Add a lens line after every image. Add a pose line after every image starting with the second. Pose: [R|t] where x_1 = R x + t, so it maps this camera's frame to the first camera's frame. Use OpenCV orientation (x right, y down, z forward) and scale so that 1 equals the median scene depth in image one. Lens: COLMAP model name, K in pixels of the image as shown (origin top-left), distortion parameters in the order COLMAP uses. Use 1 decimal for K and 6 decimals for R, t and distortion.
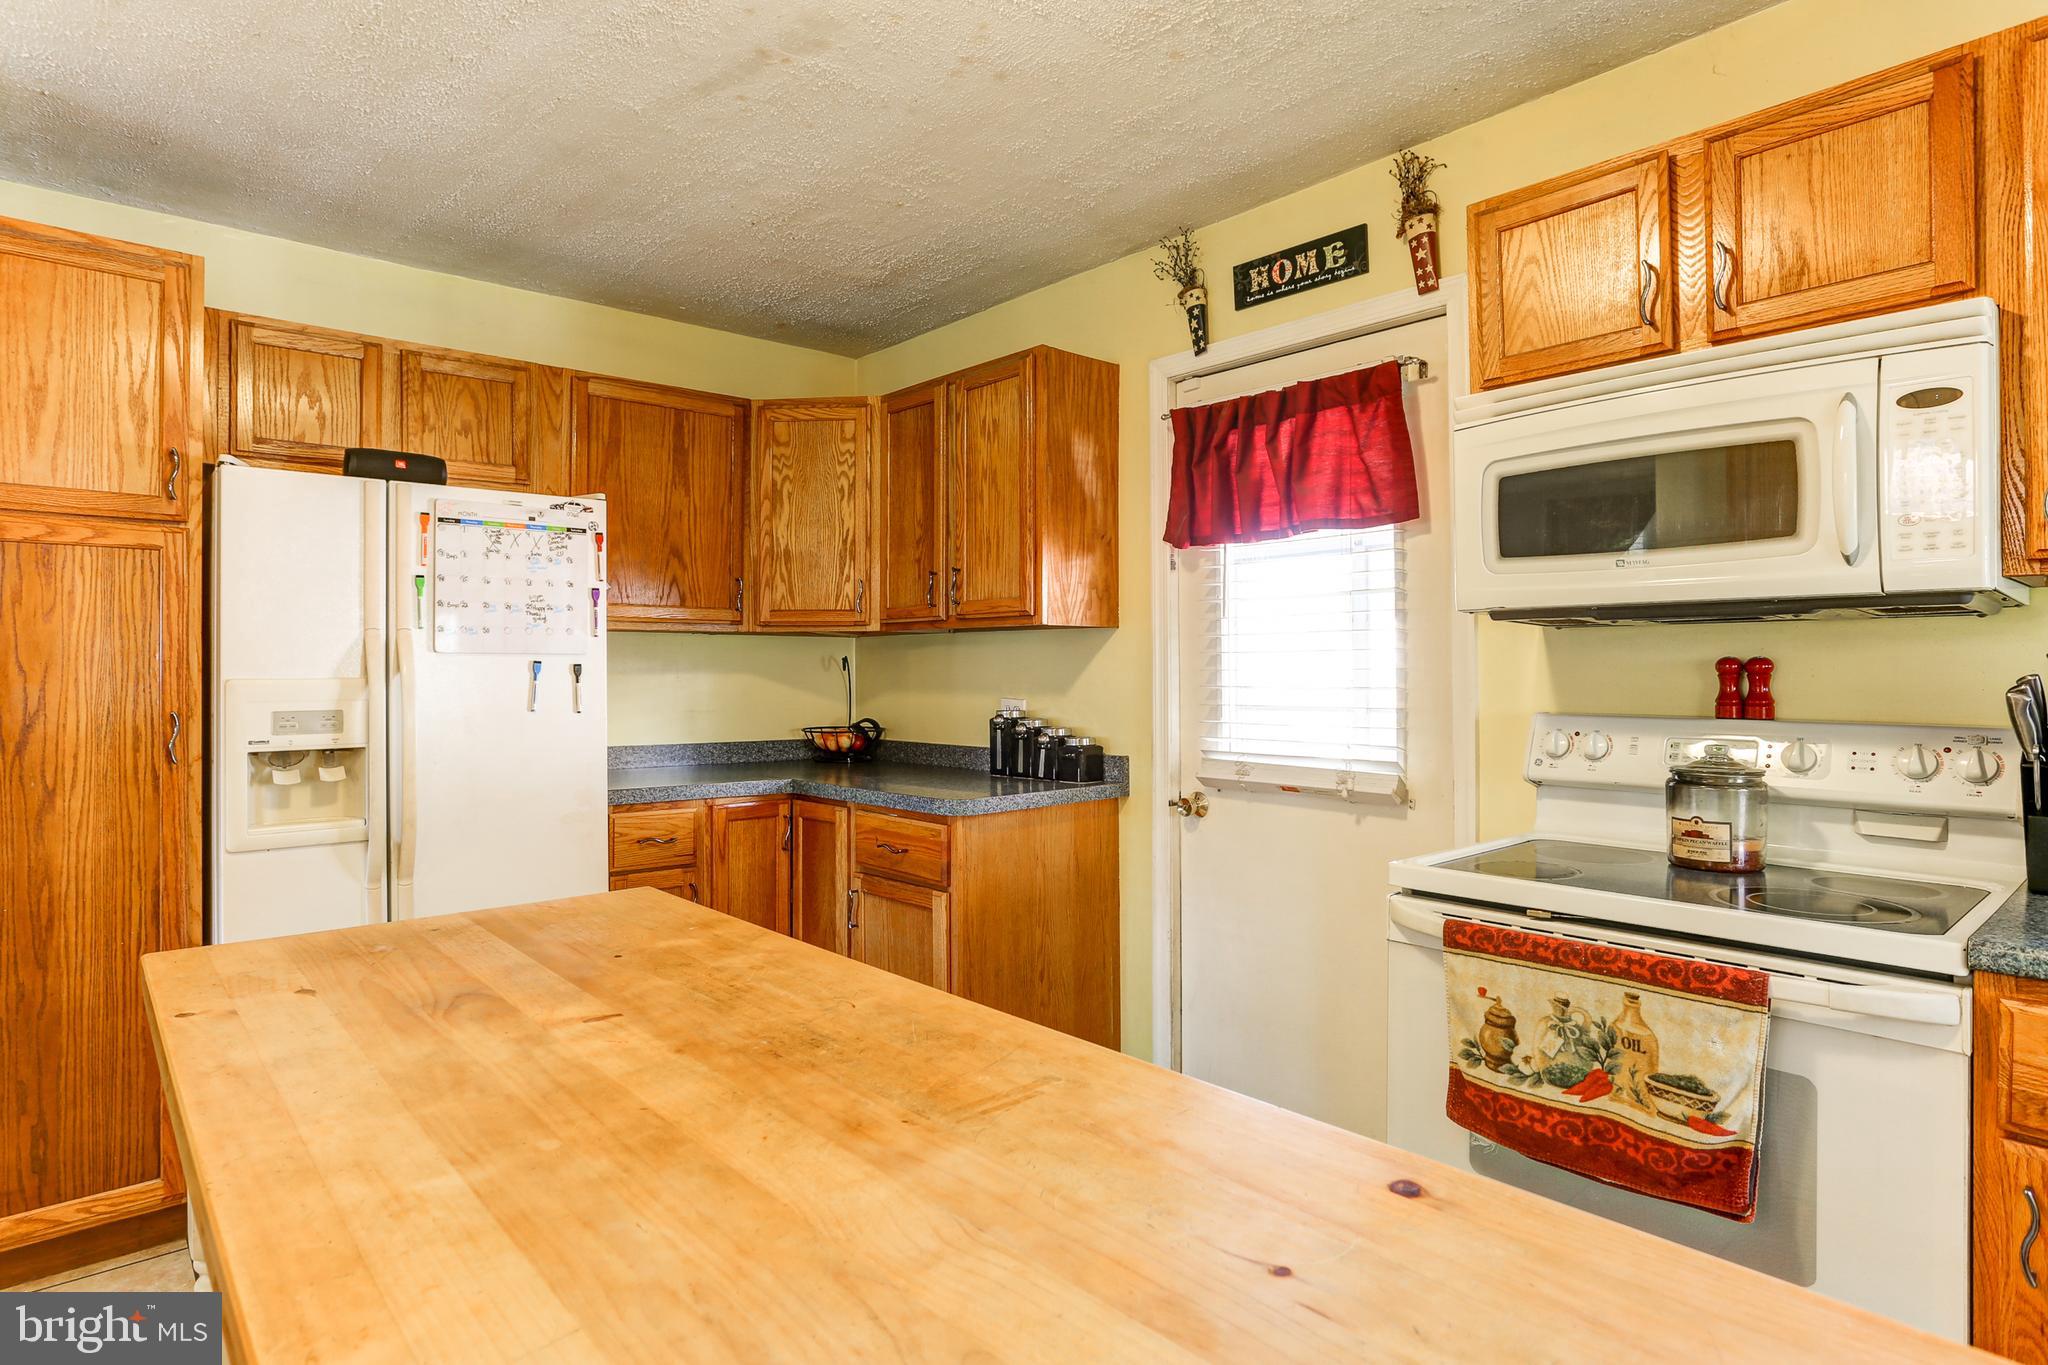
lens RADIAL K [[1097.4, 0, 1002.9], [0, 1097.4, 664.1], [0, 0, 1]] dist [-0.054528, 0.029649]
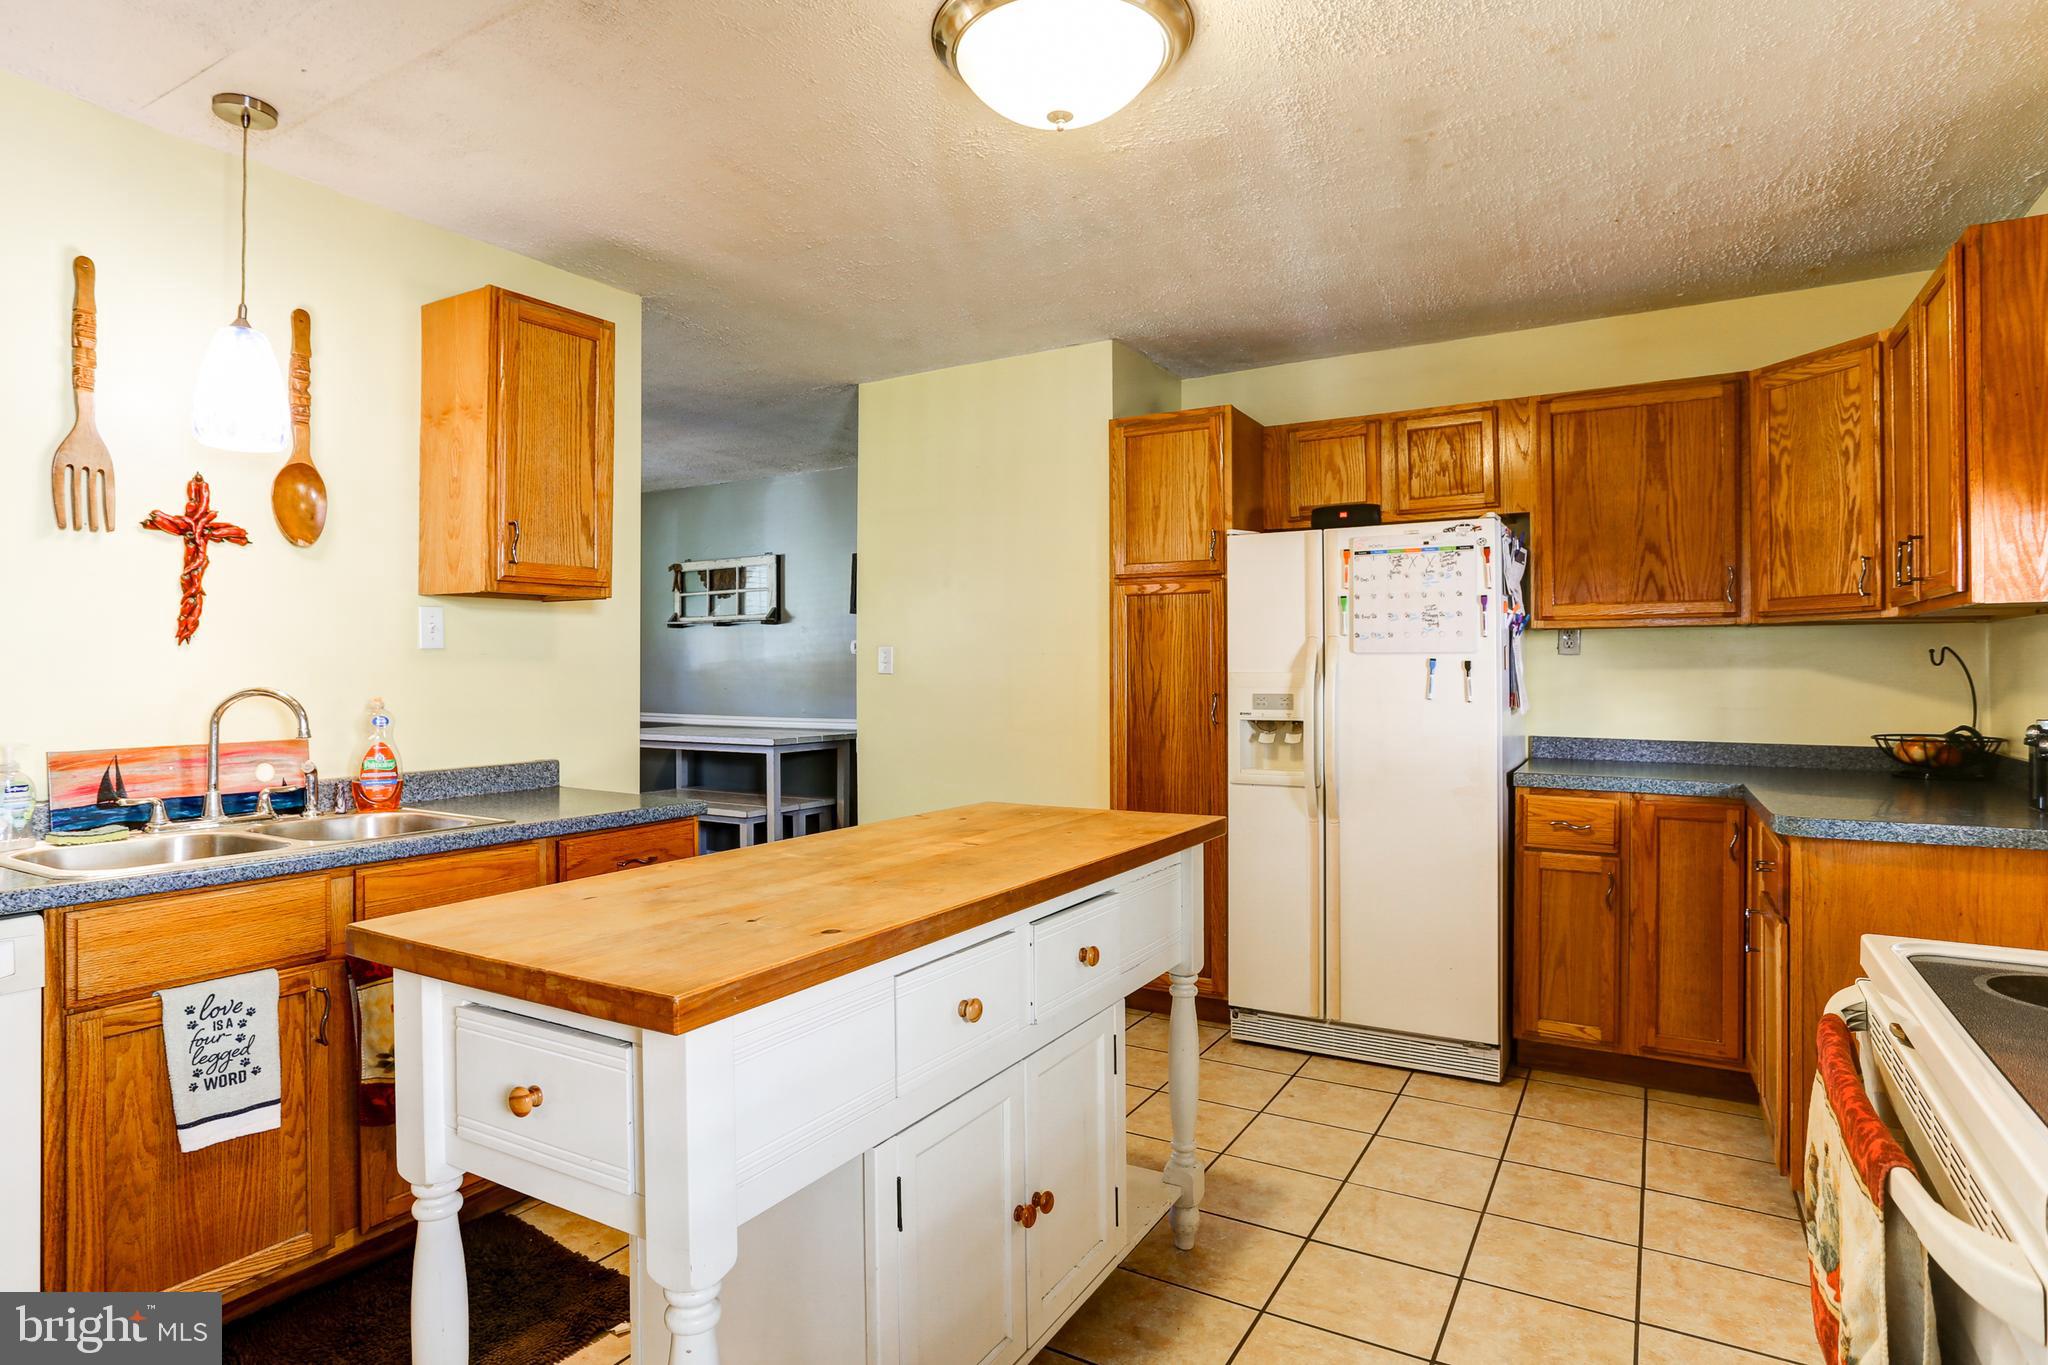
lens RADIAL K [[1097.4, 0, 1002.9], [0, 1097.4, 664.1], [0, 0, 1]] dist [-0.054528, 0.029649]
pose [[0.305895, -0.003462, -0.952059, 0.564749], [0.007666, 0.999970, -0.001173, 0.001094], [0.952034, -0.006940, 0.305912, 0.158123]]
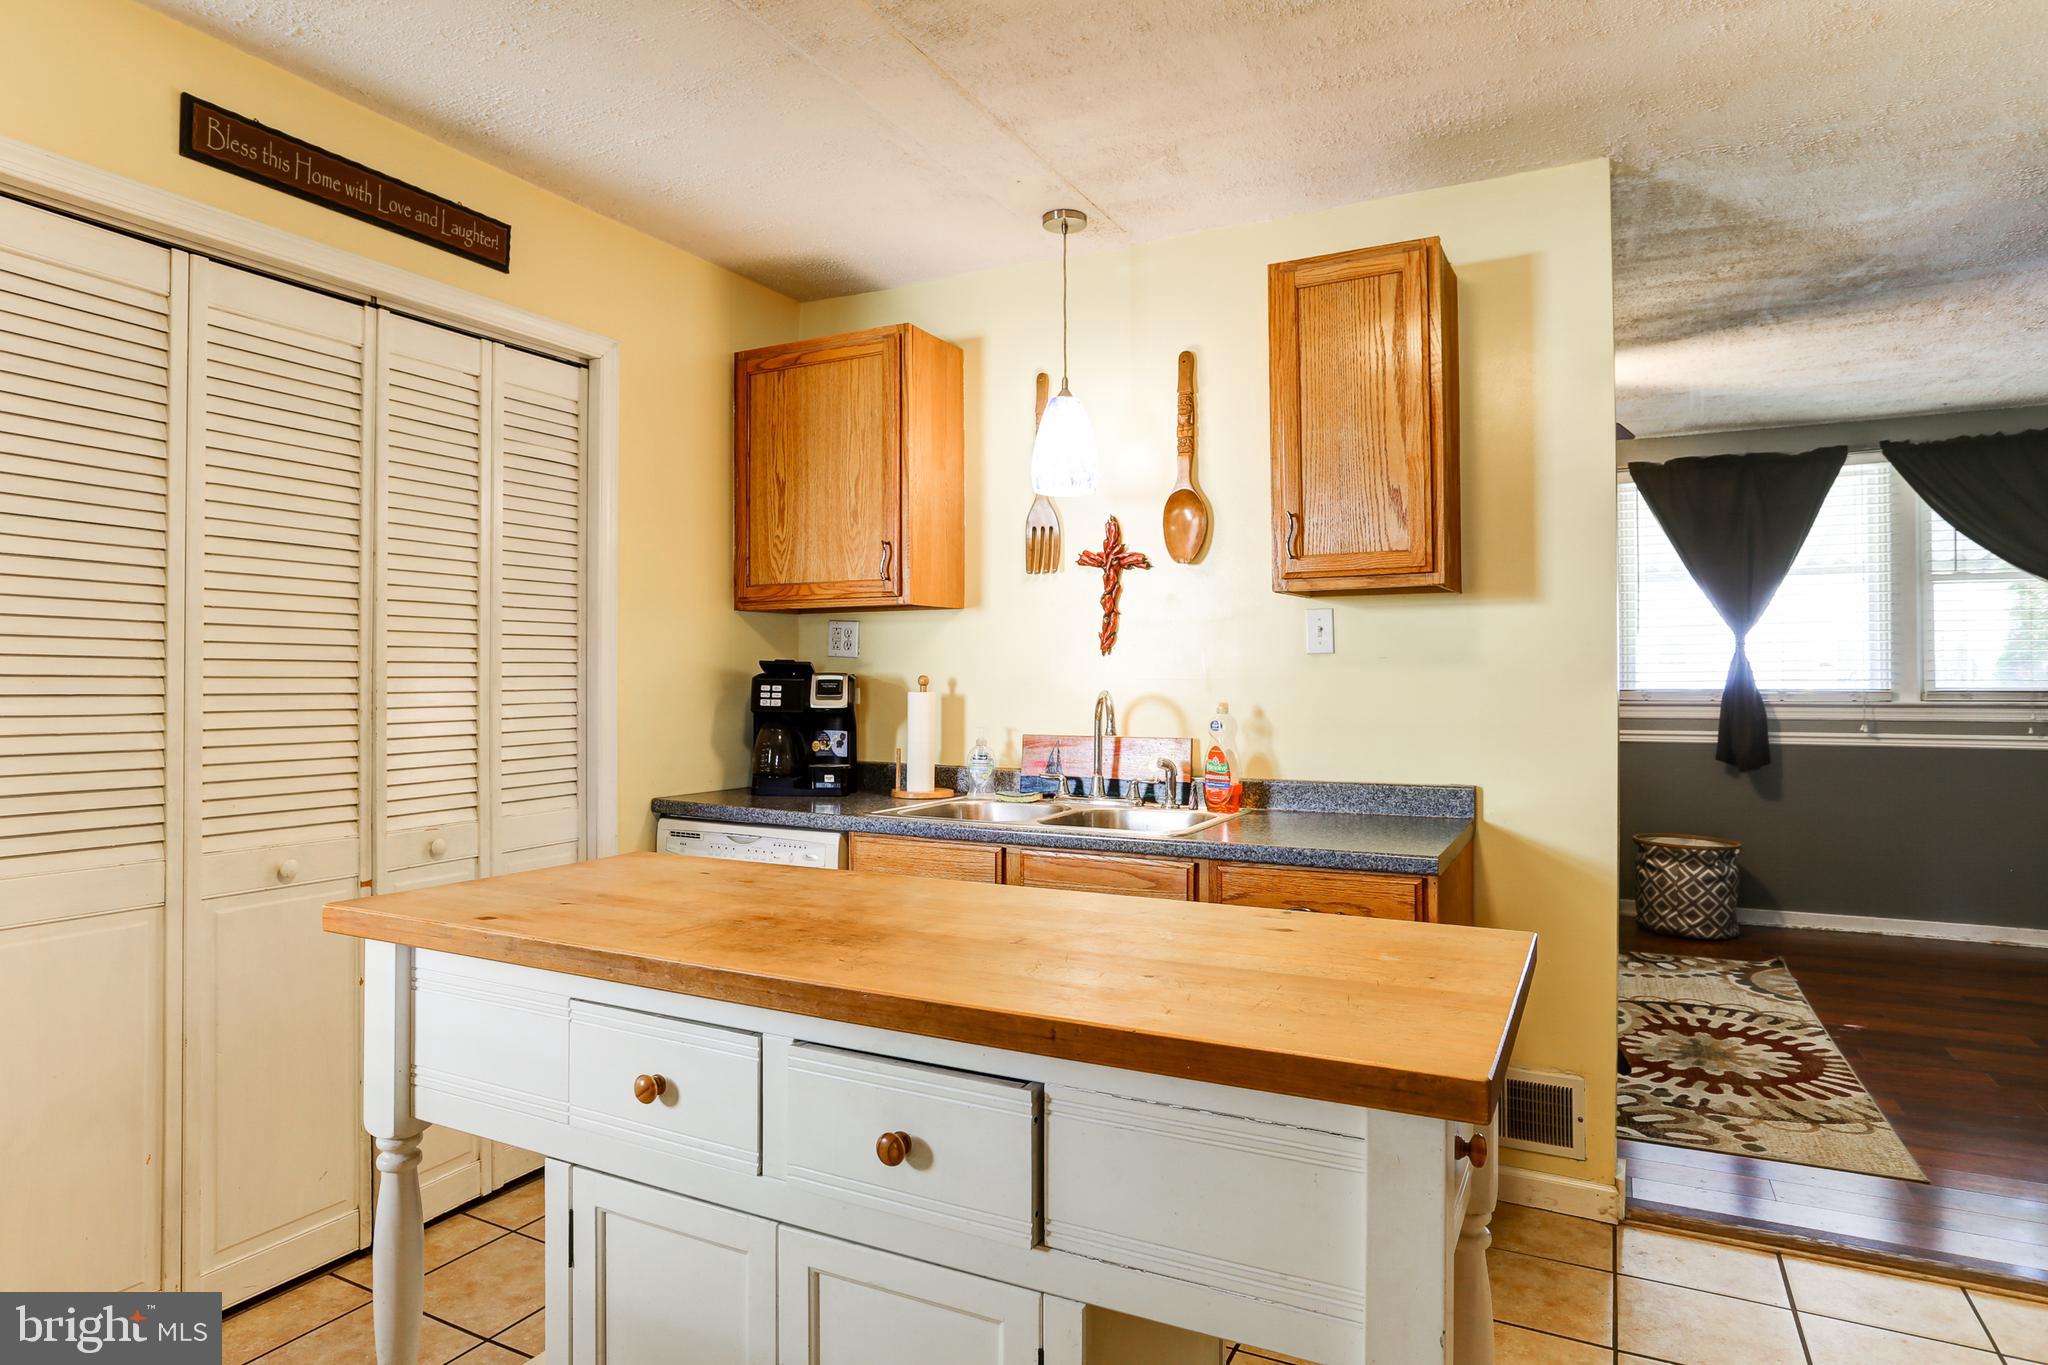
lens RADIAL K [[1165.2, 0, 1012.4], [0, 1165.2, 671.7], [0, 0, 1]] dist [-0.052121, 0.034486]
pose [[-0.931549, 0.002956, -0.363603, 0.057924], [0.006723, 0.999936, -0.009096, 0.005120], [0.363553, -0.010918, -0.931510, 0.835592]]
